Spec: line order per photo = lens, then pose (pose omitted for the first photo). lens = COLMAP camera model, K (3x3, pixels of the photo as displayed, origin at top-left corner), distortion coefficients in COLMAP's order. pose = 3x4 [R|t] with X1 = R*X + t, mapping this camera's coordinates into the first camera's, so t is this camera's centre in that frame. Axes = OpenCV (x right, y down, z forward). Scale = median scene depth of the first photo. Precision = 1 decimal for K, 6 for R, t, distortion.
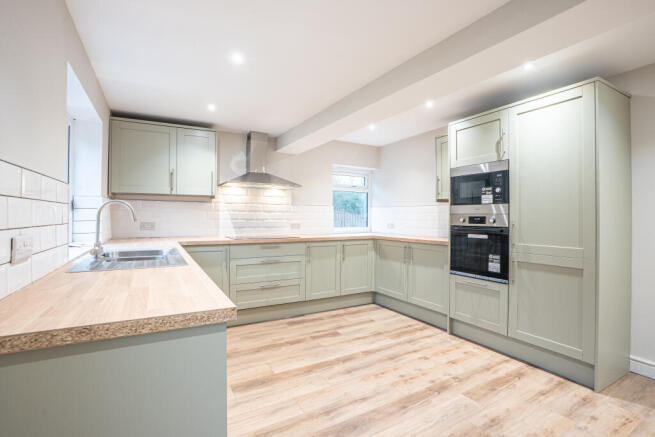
lens RADIAL K [[302.1, 0, 327.5], [0, 302.1, 218.5], [0, 0, 1]] dist [-0.028003, 0.000397]
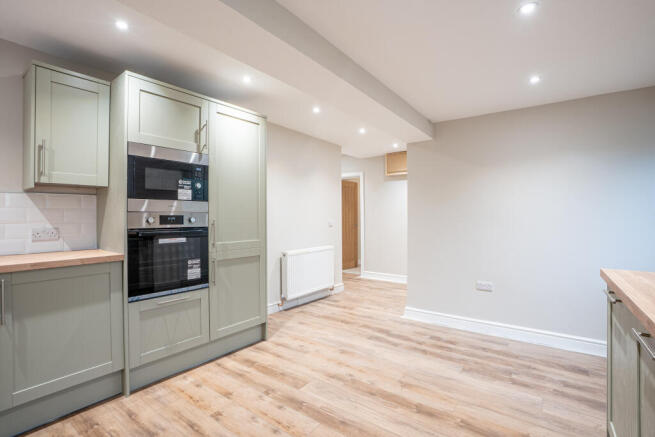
lens RADIAL K [[302.1, 0, 327.5], [0, 302.1, 218.5], [0, 0, 1]] dist [-0.028003, 0.000397]
pose [[-0.371465, -0.012892, 0.928358, -0.404775], [0.002092, 0.999889, 0.014722, -0.009903], [-0.928445, 0.007411, -0.371397, 0.975586]]
